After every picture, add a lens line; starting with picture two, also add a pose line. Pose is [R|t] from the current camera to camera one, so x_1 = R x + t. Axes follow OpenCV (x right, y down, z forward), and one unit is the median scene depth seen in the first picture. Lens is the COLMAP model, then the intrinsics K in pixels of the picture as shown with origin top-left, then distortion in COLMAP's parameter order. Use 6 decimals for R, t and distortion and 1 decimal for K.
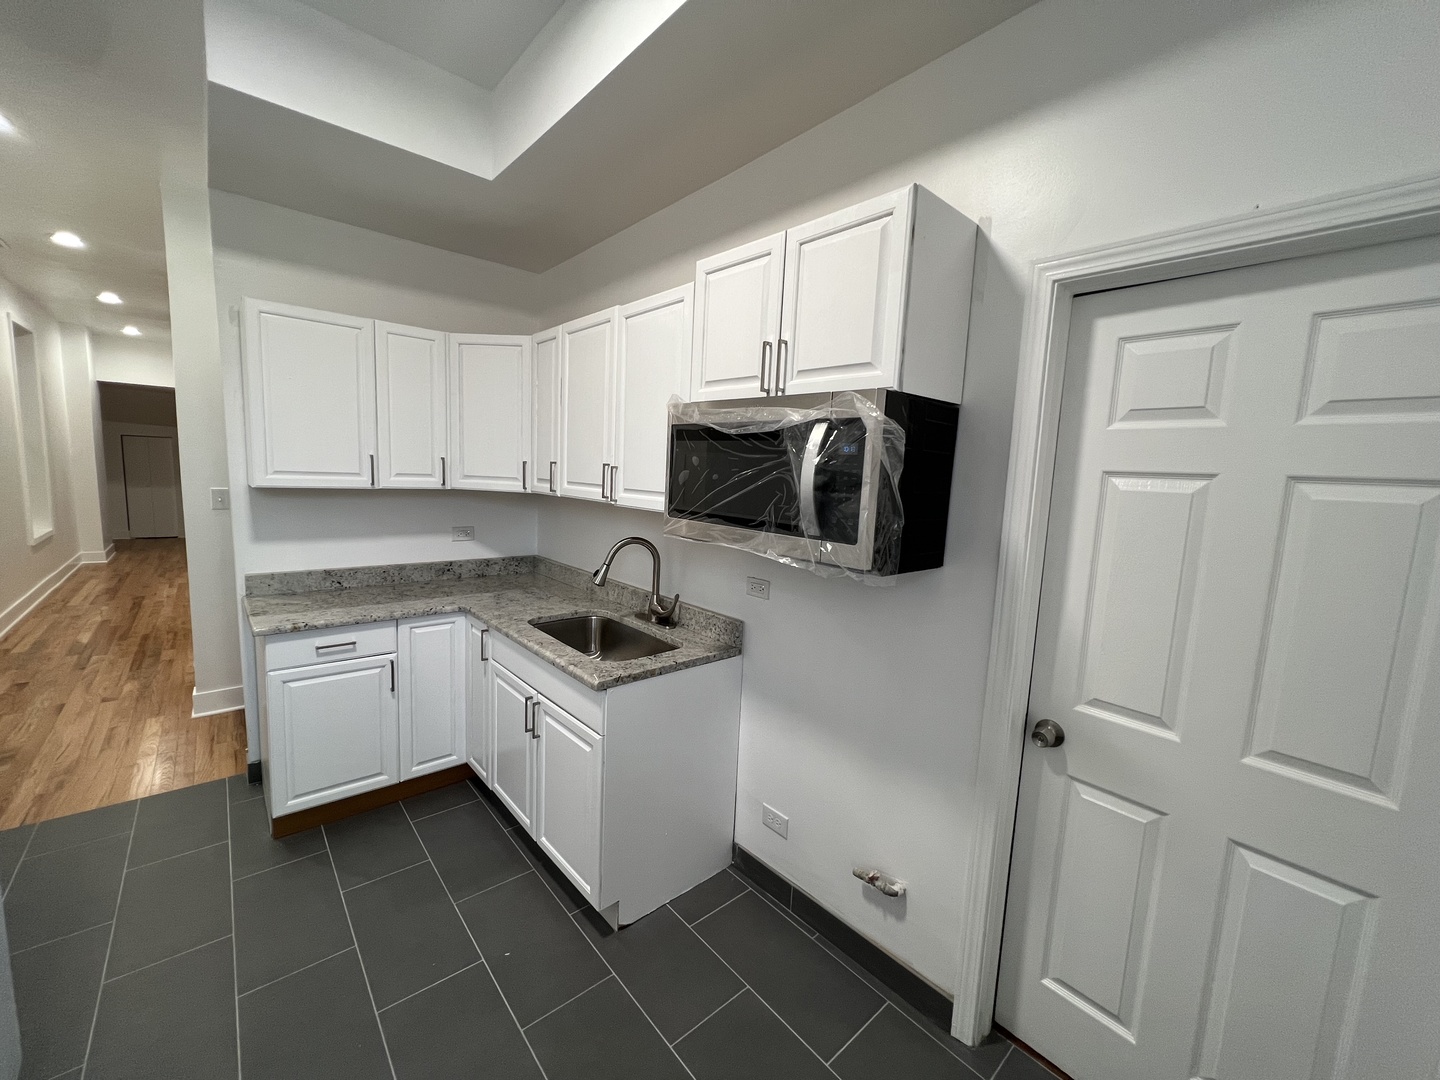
lens RADIAL K [[572.8, 0, 717.8], [0, 572.8, 538.1], [0, 0, 1]] dist [0.000254, 0.000094]
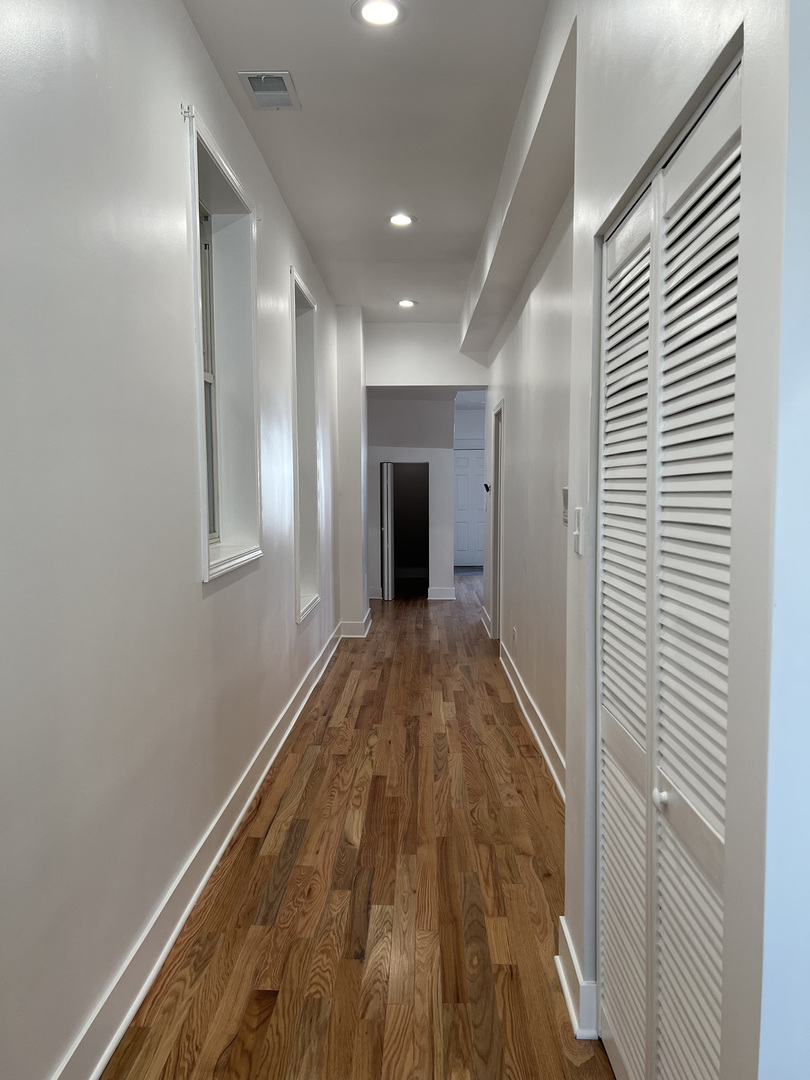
lens RADIAL K [[811.8, 0, 404.4], [0, 811.8, 540.2], [0, 0, 1]] dist [0.000866, -0.000645]
pose [[0.735415, -0.003085, -0.677610, -0.488718], [-0.042665, 0.997795, -0.050848, -0.037286], [0.676273, 0.066305, 0.733661, 0.405563]]
